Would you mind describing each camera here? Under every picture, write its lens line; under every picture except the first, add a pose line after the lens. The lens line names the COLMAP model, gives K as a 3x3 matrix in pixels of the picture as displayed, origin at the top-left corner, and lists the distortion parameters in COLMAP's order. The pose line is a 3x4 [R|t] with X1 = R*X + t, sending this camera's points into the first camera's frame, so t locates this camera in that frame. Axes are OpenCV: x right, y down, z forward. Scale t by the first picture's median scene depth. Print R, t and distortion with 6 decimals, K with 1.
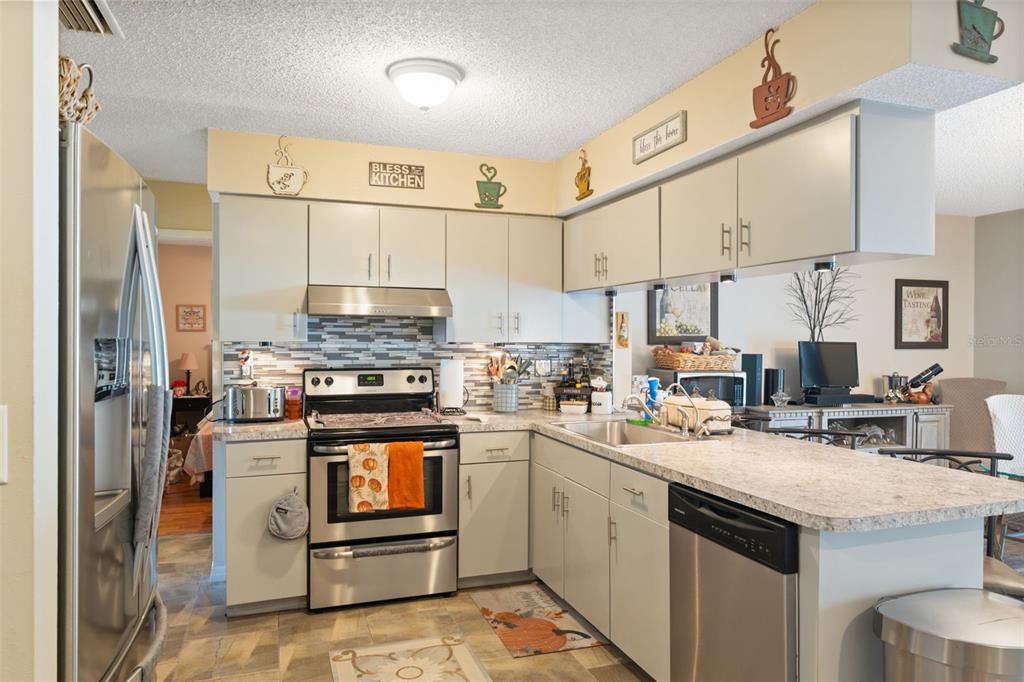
lens RADIAL K [[680.2, 0, 513.3], [0, 680.2, 340.5], [0, 0, 1]] dist [-0.005039, -0.000951]
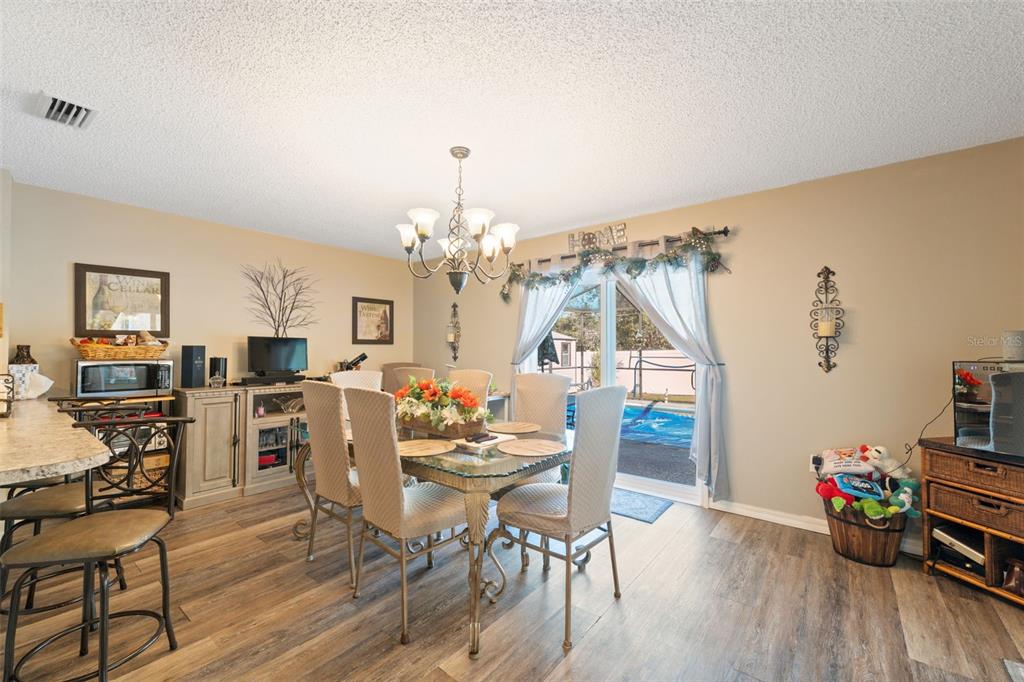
lens RADIAL K [[419.7, 0, 511.1], [0, 419.7, 344.5], [0, 0, 1]] dist [0.000650, -0.000235]
pose [[0.847586, 0.003271, 0.530648, 0.392483], [-0.000395, 0.999985, -0.005534, 0.019582], [-0.530658, 0.004481, 0.847574, 0.043812]]
